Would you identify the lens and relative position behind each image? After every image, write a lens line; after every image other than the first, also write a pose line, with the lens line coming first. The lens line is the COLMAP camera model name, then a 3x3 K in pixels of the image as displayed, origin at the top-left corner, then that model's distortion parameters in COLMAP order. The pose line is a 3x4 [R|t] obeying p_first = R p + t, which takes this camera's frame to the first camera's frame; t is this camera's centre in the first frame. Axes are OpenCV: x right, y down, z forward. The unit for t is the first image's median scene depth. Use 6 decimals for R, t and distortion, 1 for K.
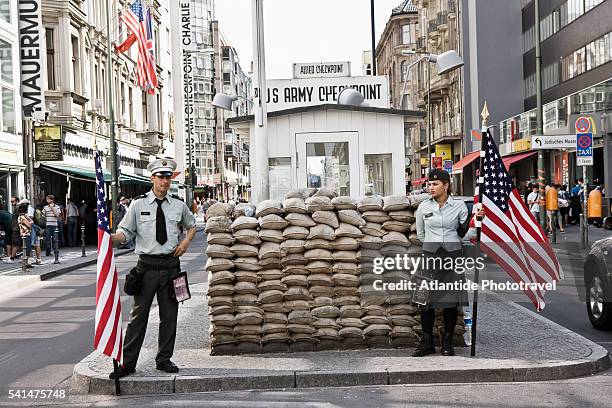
lens RADIAL K [[556.9, 0, 306.0], [0, 556.9, 204.0], [0, 0, 1]] dist [0.101198, 0.007657]
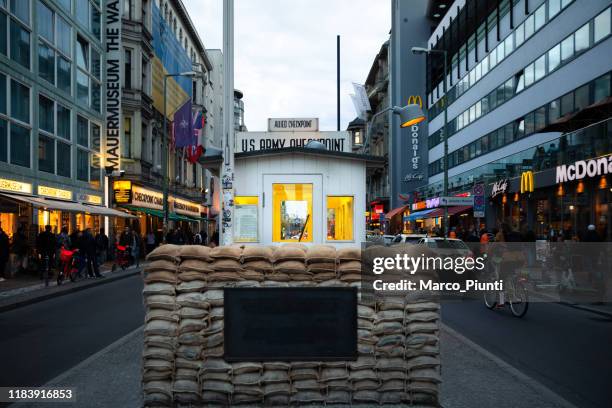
lens RADIAL K [[556.9, 0, 306.0], [0, 556.9, 204.0], [0, 0, 1]] dist [0.101198, 0.007657]
pose [[0.997321, 0.032440, 0.065565, -0.062462], [-0.027560, 0.996876, -0.074013, 0.021189], [-0.067761, 0.072008, 0.995100, -0.501329]]
